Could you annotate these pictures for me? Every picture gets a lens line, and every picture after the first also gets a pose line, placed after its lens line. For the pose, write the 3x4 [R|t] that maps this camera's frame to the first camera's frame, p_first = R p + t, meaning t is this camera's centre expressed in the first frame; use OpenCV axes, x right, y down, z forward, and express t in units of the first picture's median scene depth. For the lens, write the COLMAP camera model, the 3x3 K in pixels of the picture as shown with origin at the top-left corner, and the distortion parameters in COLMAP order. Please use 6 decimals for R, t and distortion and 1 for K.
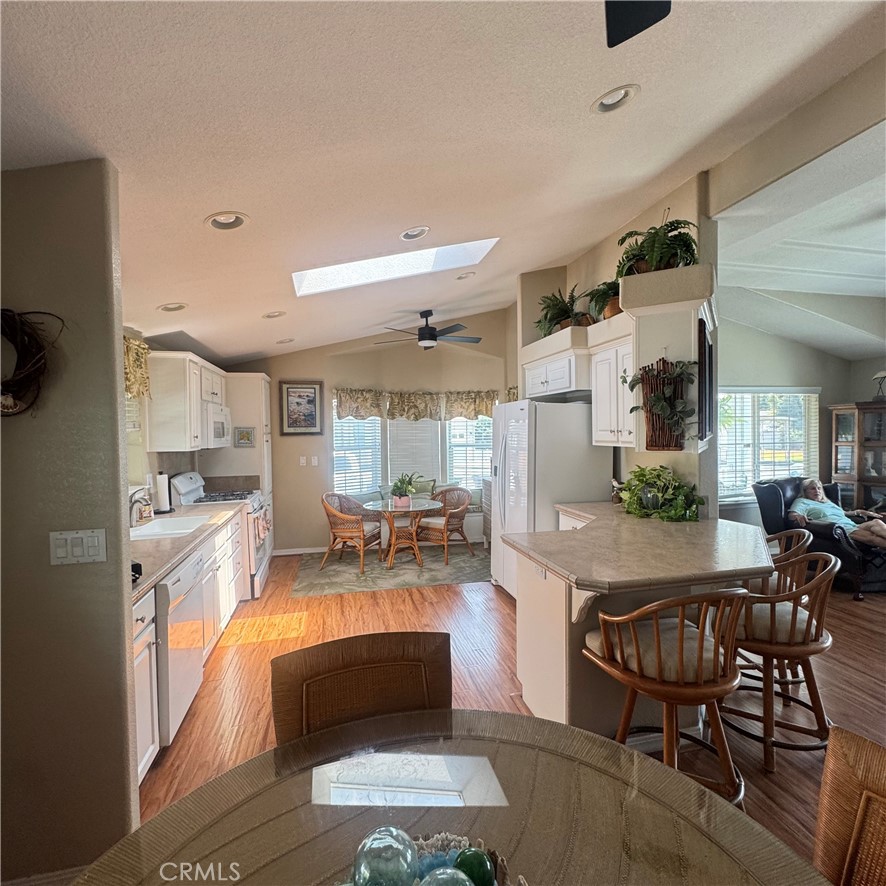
lens RADIAL K [[469.8, 0, 443.3], [0, 469.8, 441.6], [0, 0, 1]] dist [-0.005649, 0.001550]
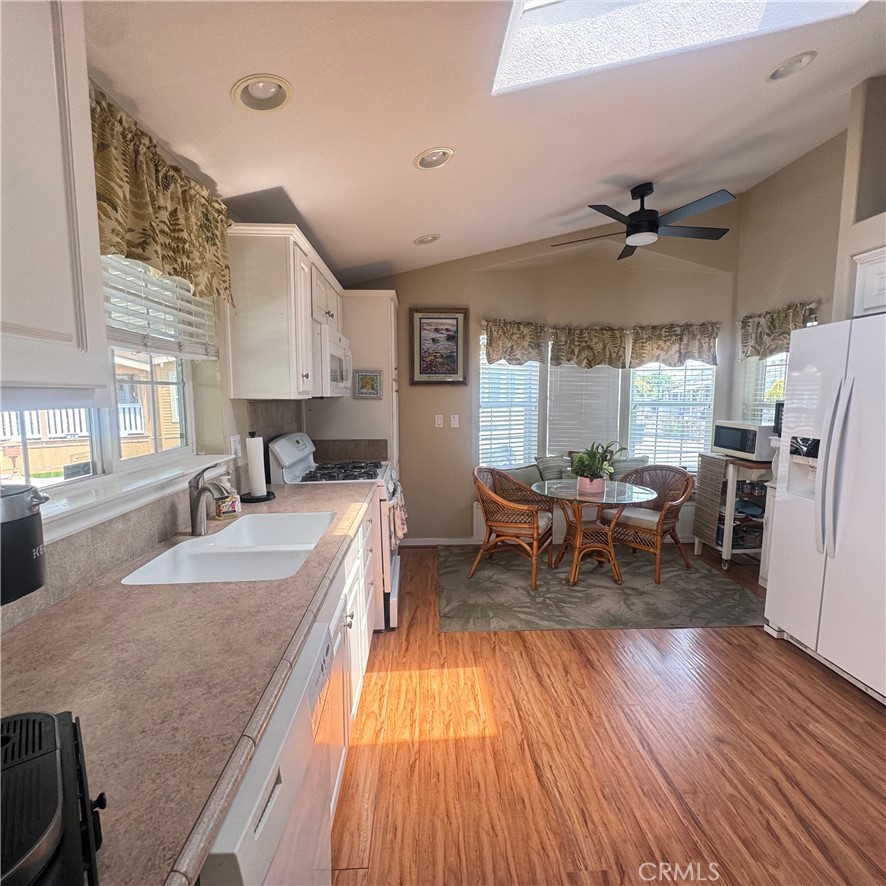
lens RADIAL K [[469.8, 0, 444.8], [0, 469.8, 444.1], [0, 0, 1]] dist [-0.005649, 0.001550]
pose [[0.983199, 0.032204, -0.179672, -0.175917], [-0.017019, 0.996199, 0.085425, 0.016863], [0.181741, -0.080932, 0.980010, 0.317902]]
